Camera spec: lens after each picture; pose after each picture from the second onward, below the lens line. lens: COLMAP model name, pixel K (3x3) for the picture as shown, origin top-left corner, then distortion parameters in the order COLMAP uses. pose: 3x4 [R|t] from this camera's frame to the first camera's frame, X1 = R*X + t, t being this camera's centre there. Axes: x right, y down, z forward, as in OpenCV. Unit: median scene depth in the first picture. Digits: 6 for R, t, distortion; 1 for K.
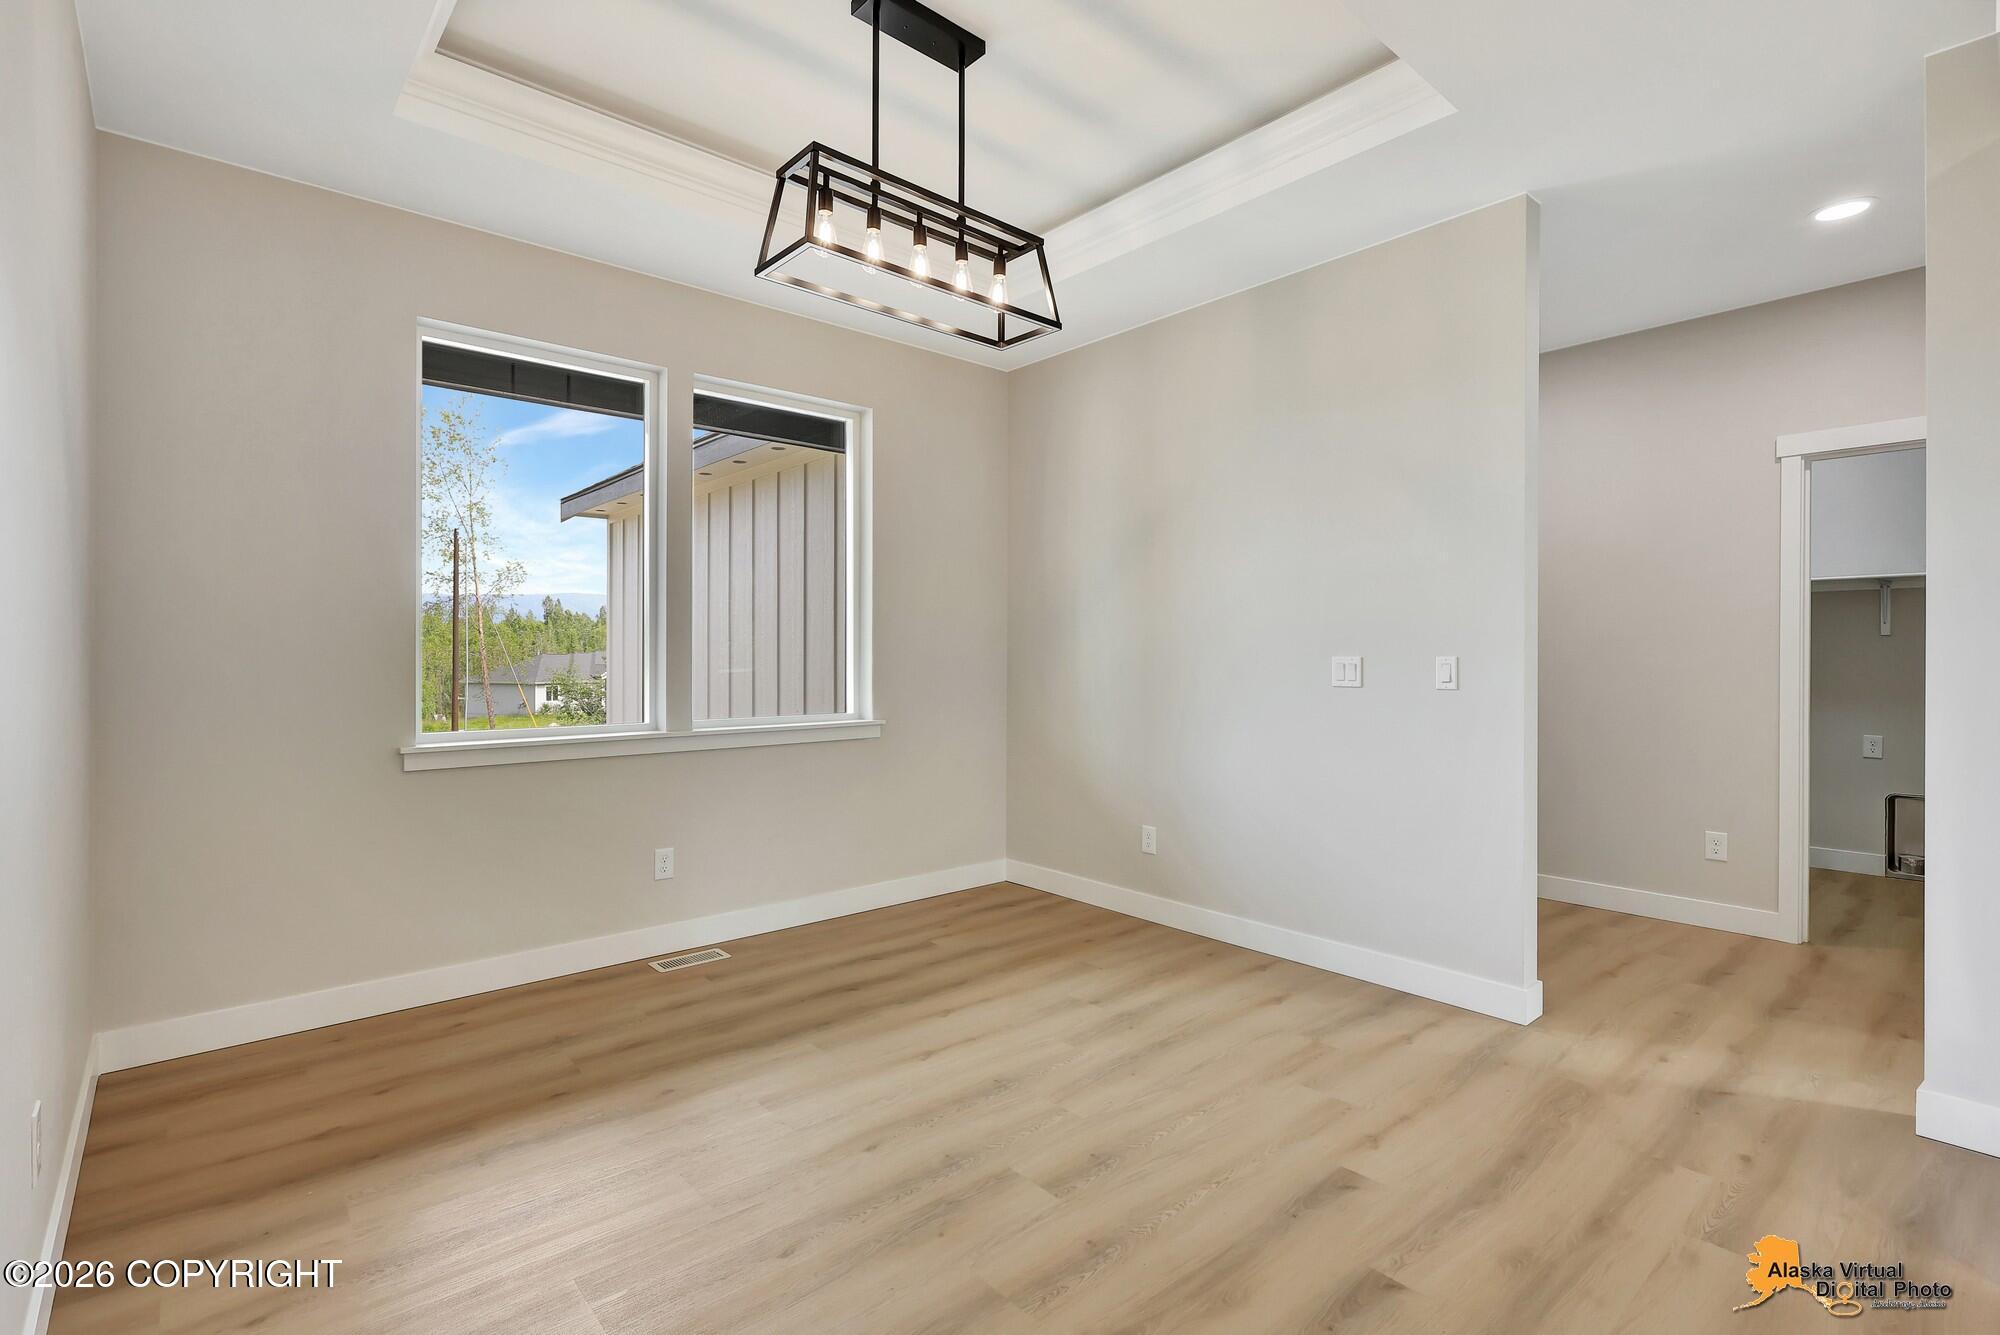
lens RADIAL K [[935.8, 0, 989.7], [0, 935.8, 661.4], [0, 0, 1]] dist [-0.005210, 0.000297]
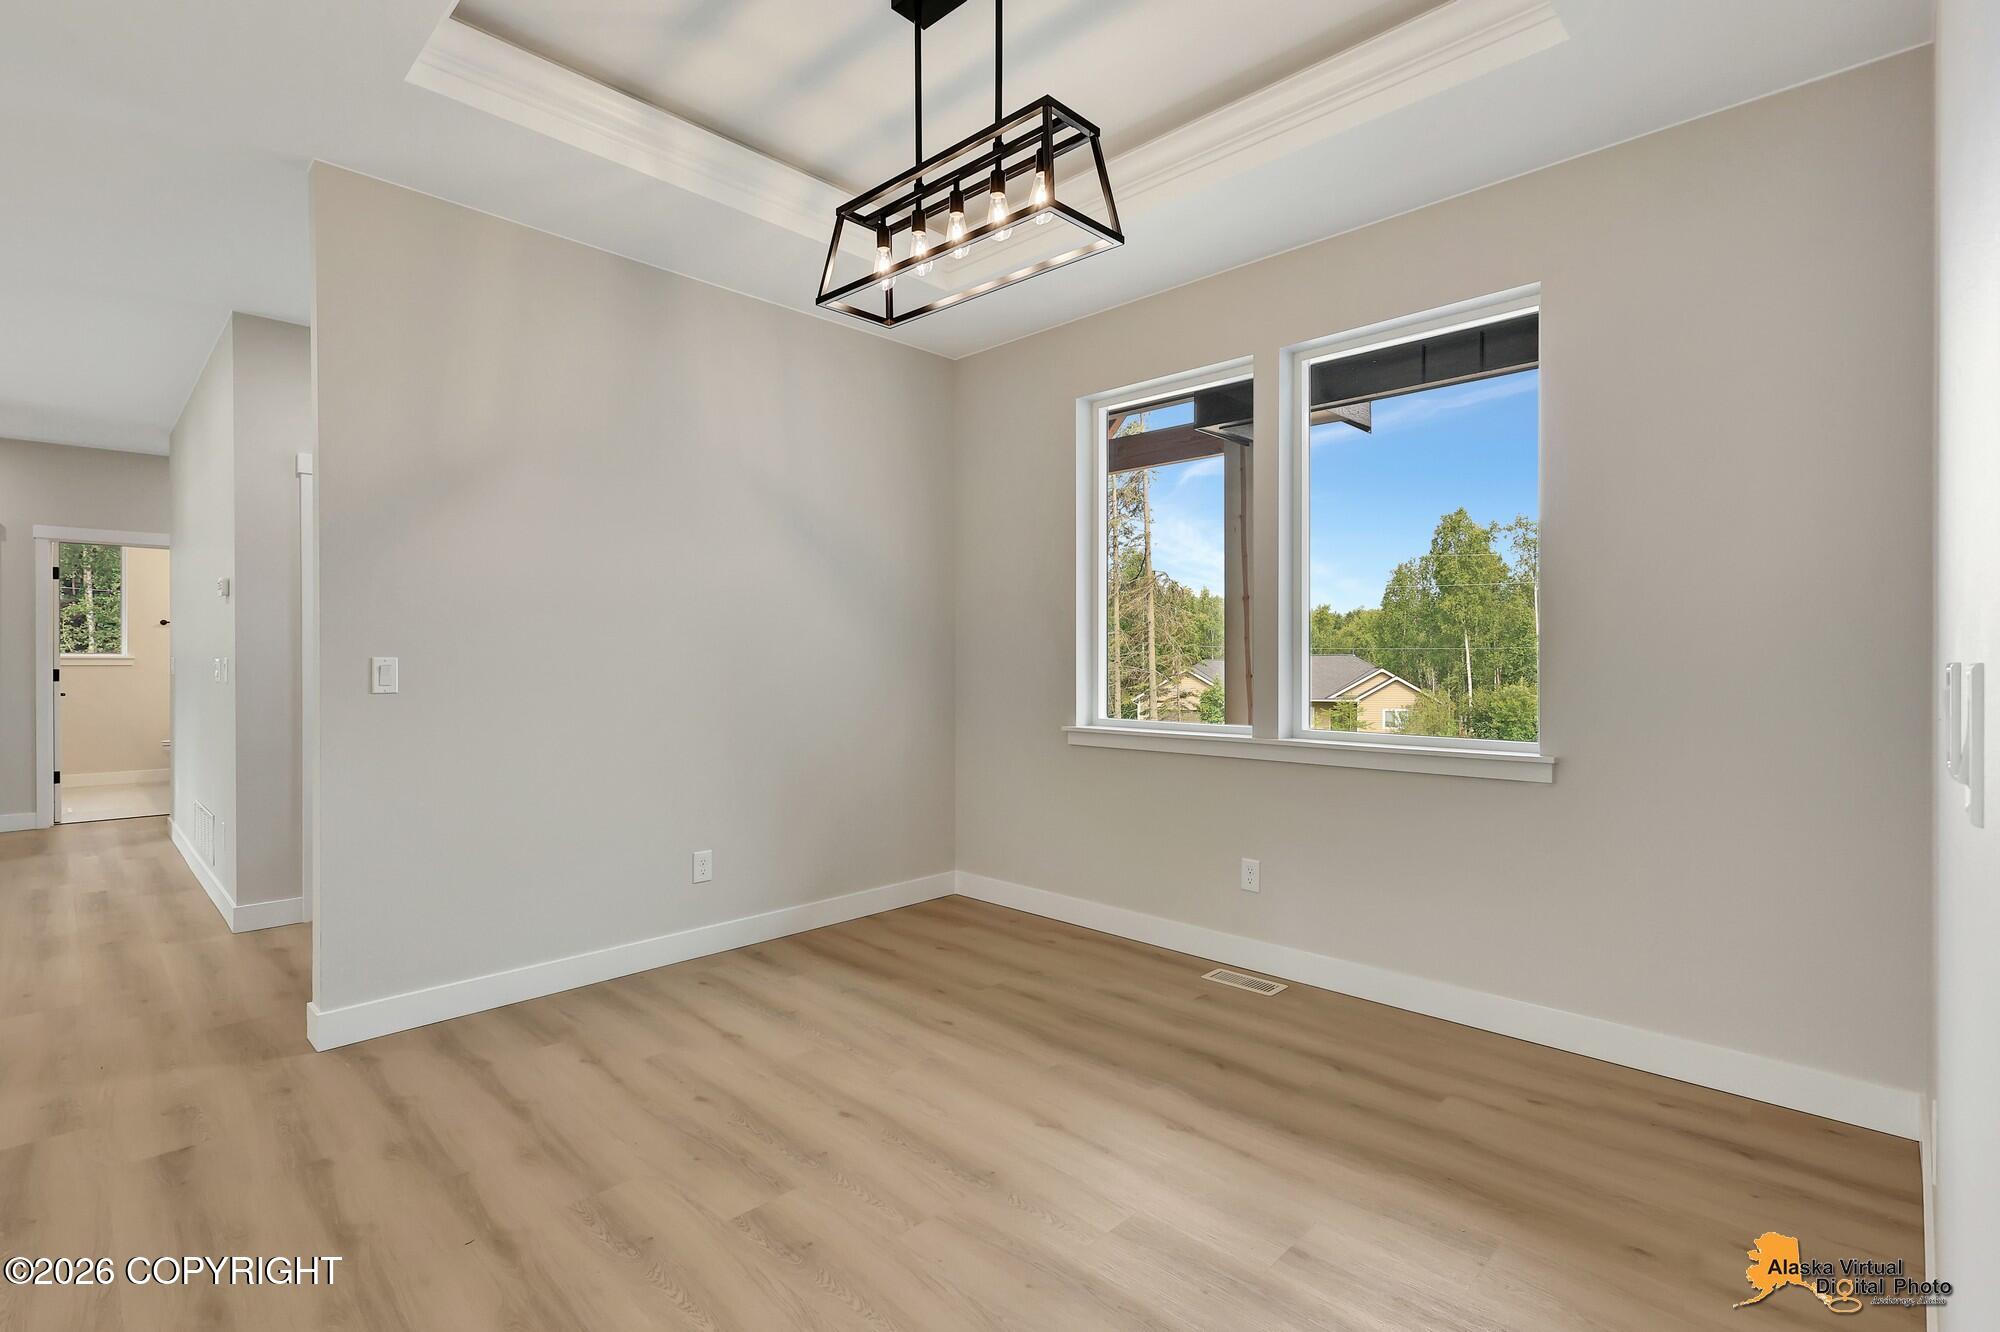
lens RADIAL K [[935.8, 0, 989.5], [0, 935.8, 659.5], [0, 0, 1]] dist [-0.005210, 0.000297]
pose [[0.077000, 0.002966, -0.997027, 0.679731], [-0.007296, 0.999970, 0.002412, -0.005039], [0.997004, 0.007088, 0.077020, 0.766350]]
